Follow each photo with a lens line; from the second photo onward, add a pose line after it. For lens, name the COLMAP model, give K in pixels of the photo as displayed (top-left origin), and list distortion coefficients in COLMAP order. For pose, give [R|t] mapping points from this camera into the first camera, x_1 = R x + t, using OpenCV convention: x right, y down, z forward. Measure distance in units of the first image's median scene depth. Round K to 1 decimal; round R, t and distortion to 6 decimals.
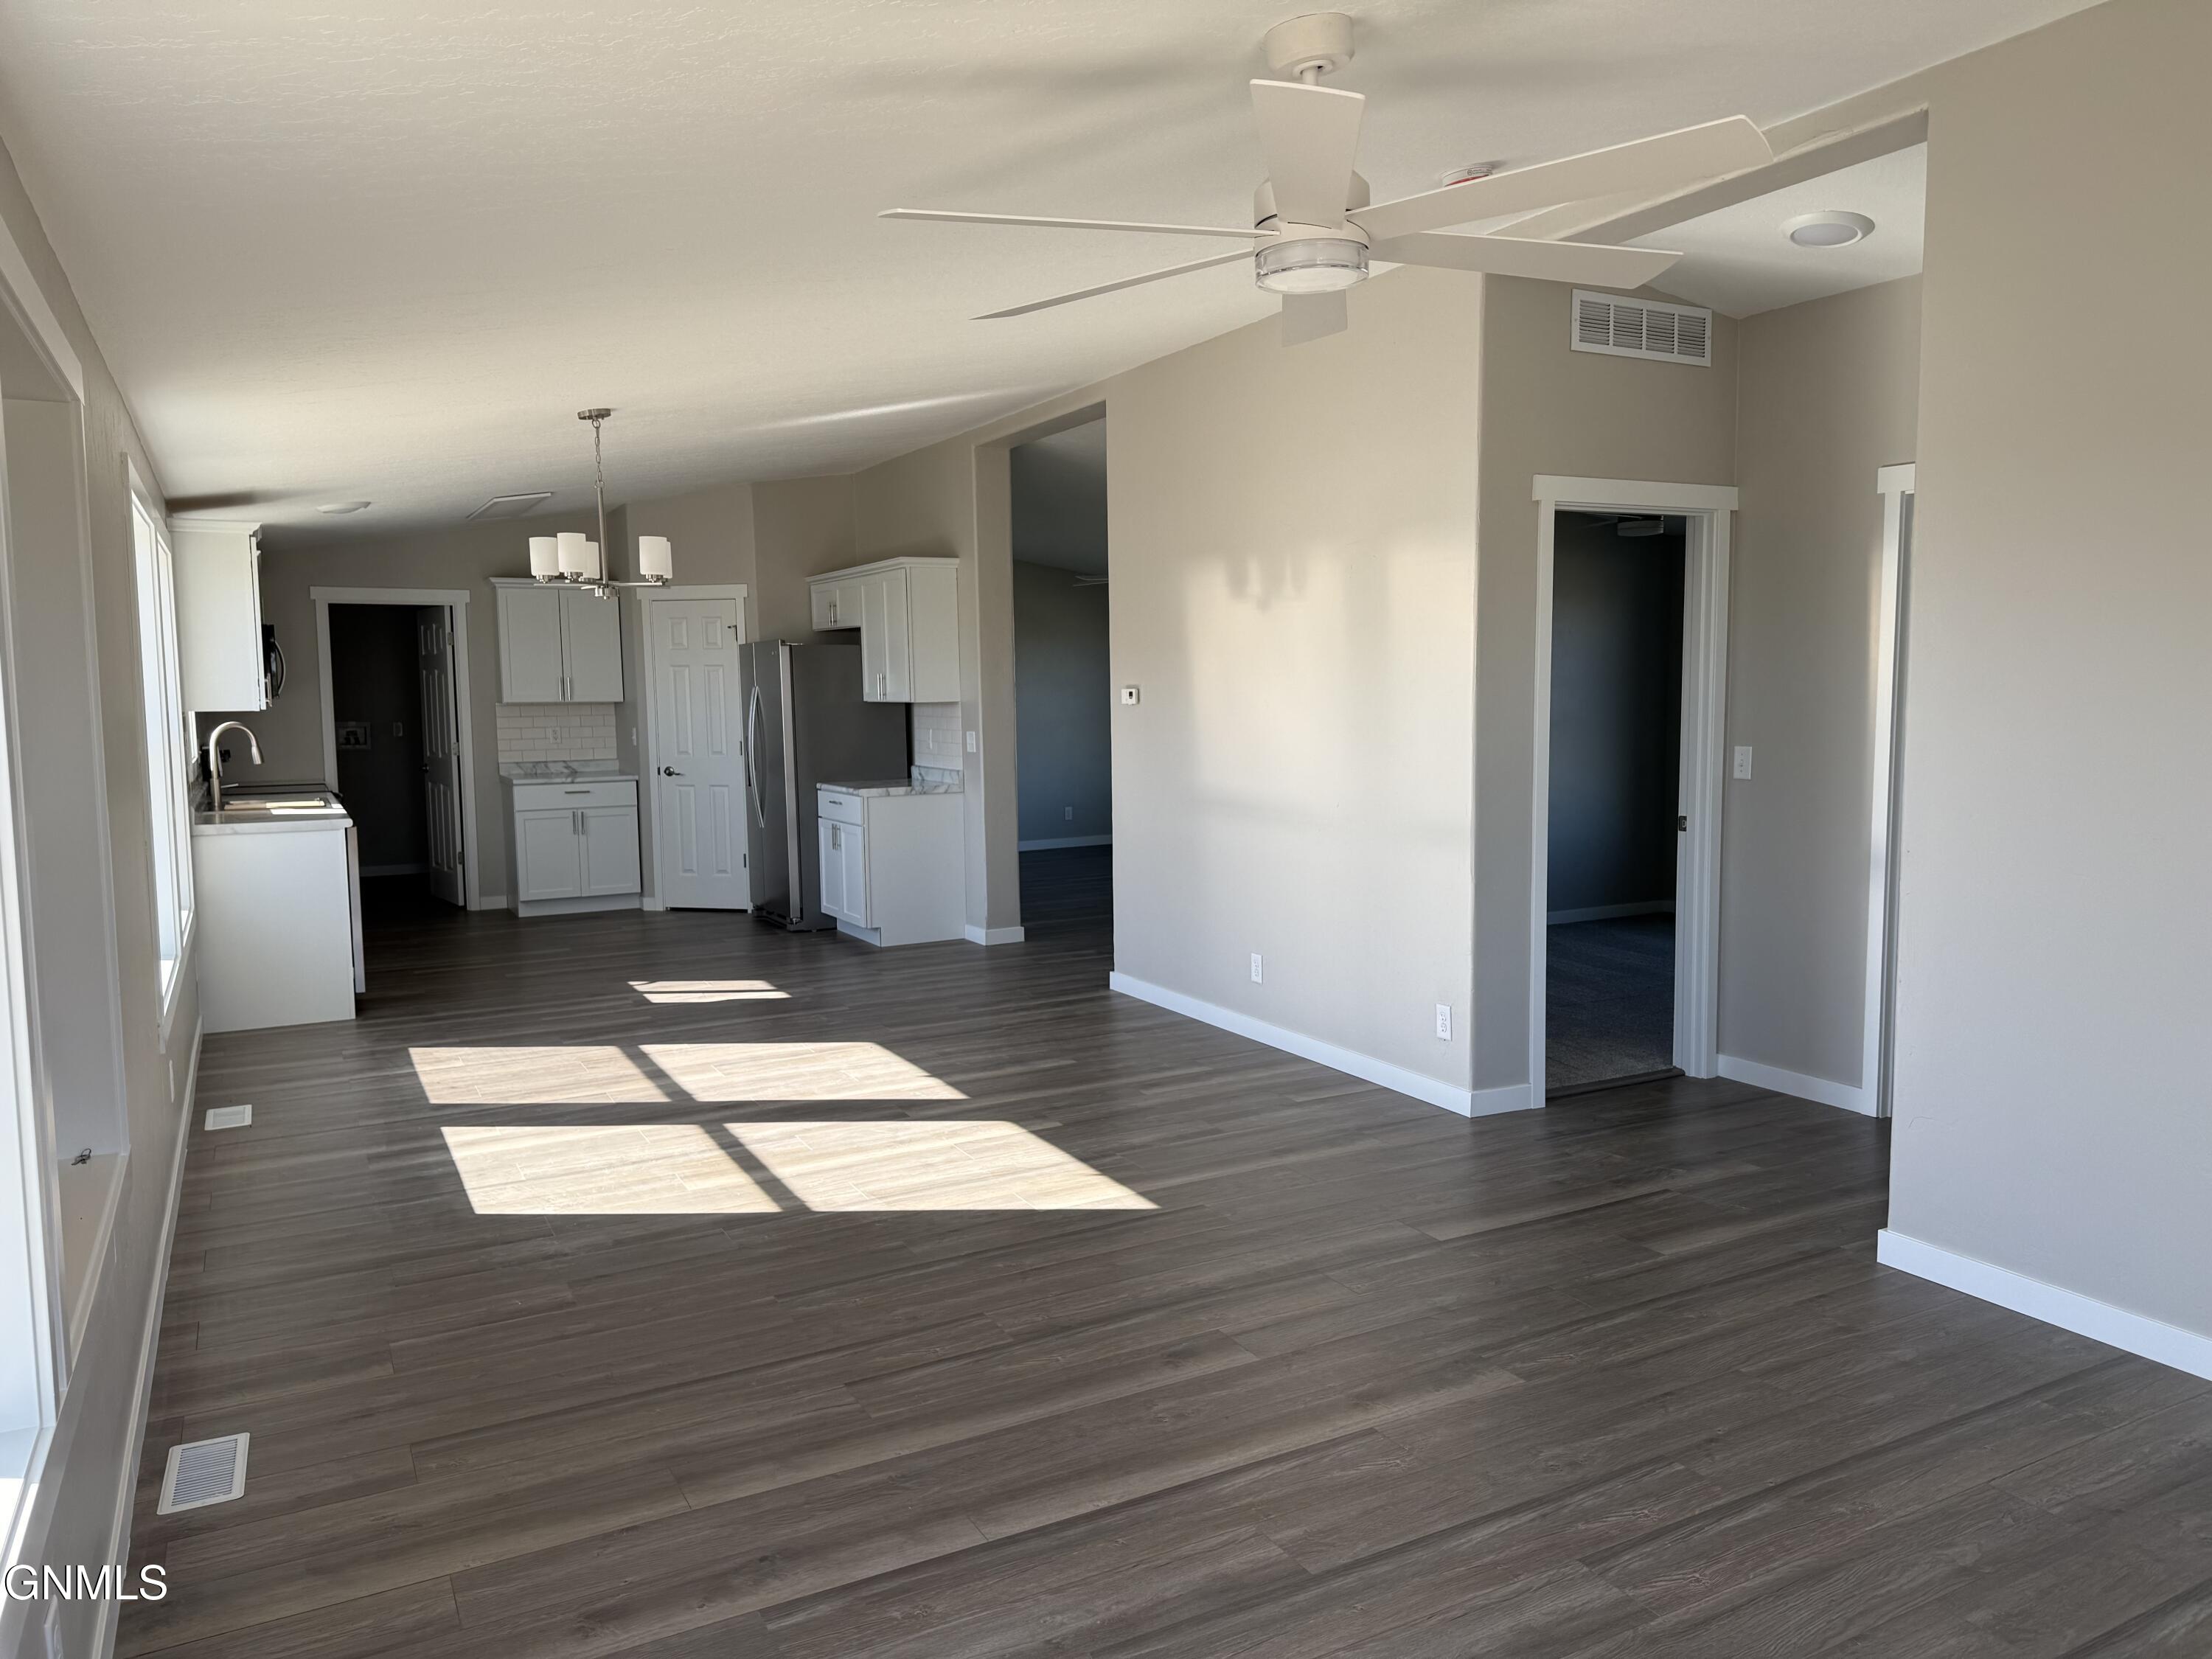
lens RADIAL K [[1549.9, 0, 1123.9], [0, 1549.9, 821.2], [0, 0, 1]] dist [0.087507, -0.003675]
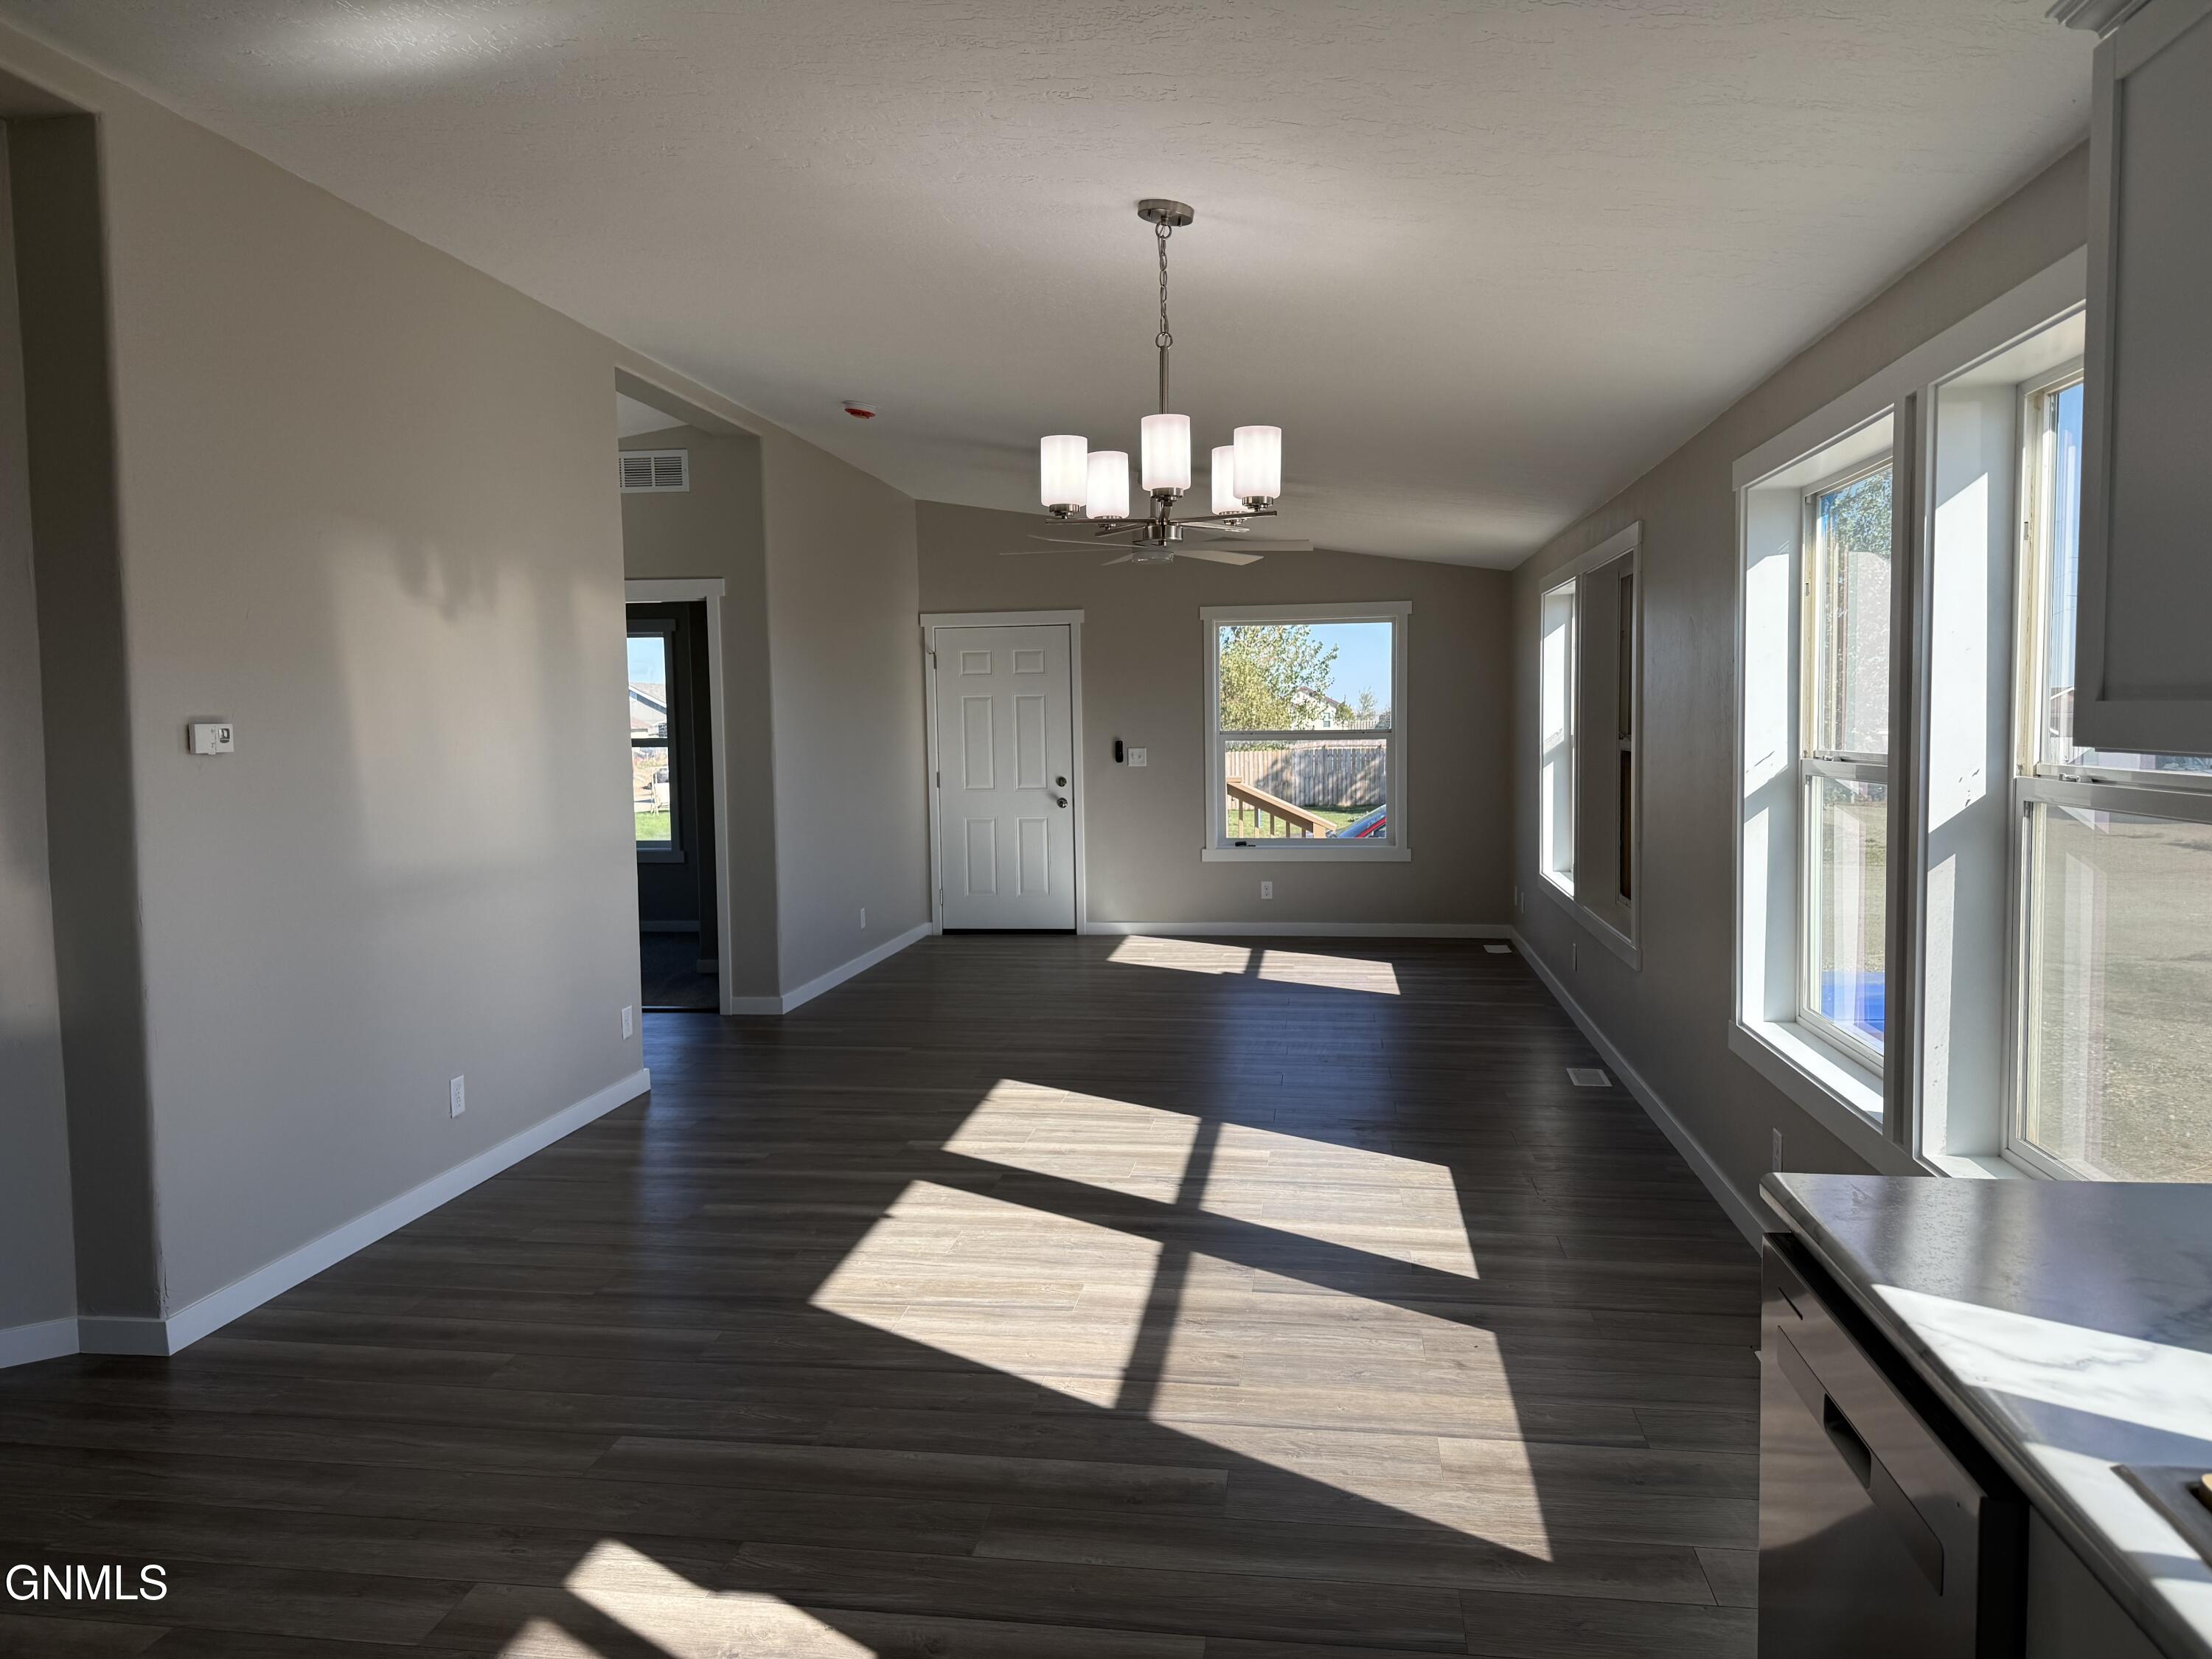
lens RADIAL K [[1549.9, 0, 1114.6], [0, 1549.9, 831.0], [0, 0, 1]] dist [0.087507, -0.003675]
pose [[-0.802776, -0.017731, 0.596017, -0.753605], [0.083282, 0.986426, 0.141517, -0.137012], [-0.590437, 0.163244, -0.790402, 1.700866]]
